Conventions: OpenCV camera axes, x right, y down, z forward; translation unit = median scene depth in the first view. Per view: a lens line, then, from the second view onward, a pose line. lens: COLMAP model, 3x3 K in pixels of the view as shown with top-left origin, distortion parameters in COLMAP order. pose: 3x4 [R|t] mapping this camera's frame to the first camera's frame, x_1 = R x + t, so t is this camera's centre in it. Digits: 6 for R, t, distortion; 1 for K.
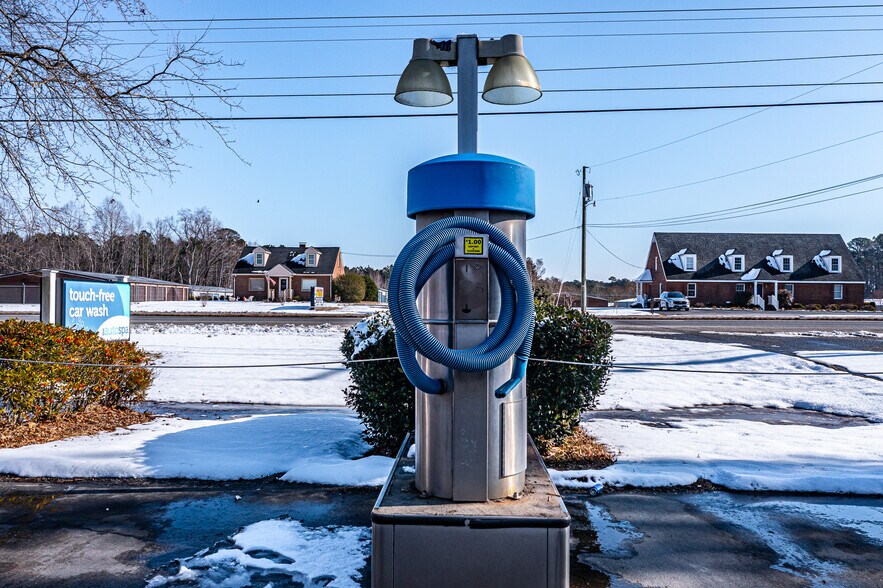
lens RADIAL K [[712.6, 0, 441.5], [0, 712.6, 294.0], [0, 0, 1]] dist [-0.008135, -0.002809]
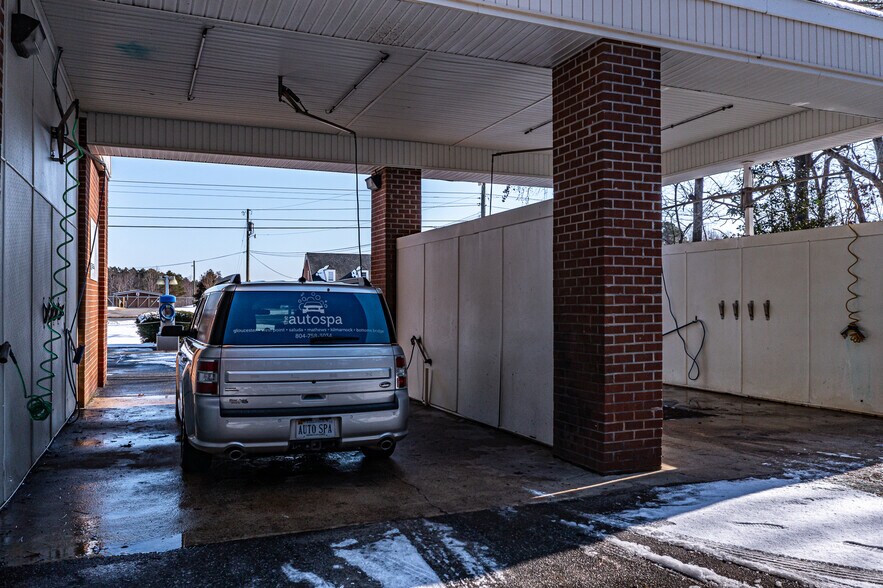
lens RADIAL K [[712.6, 0, 441.5], [0, 712.6, 294.0], [0, 0, 1]] dist [-0.008135, -0.002809]
pose [[0.913432, -0.003716, 0.406974, -0.019148], [0.003630, 0.999993, 0.000984, -0.008933], [-0.406975, 0.000578, 0.913439, -0.355922]]
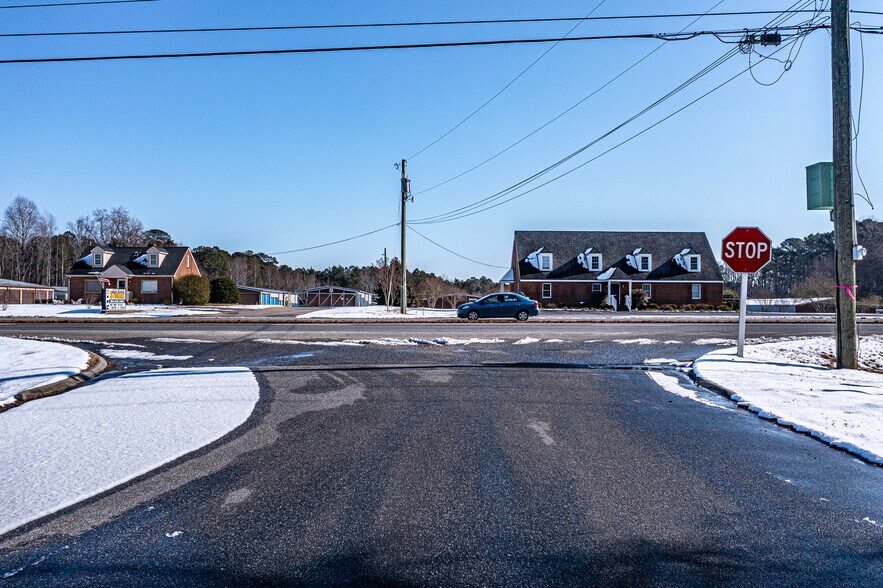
lens RADIAL K [[712.6, 0, 441.5], [0, 712.6, 294.0], [0, 0, 1]] dist [-0.008135, -0.002809]
pose [[0.999193, -0.004612, 0.039909, 0.169921], [0.004695, 0.999987, -0.001992, 0.000720], [-0.039899, 0.002177, 0.999201, 0.043005]]
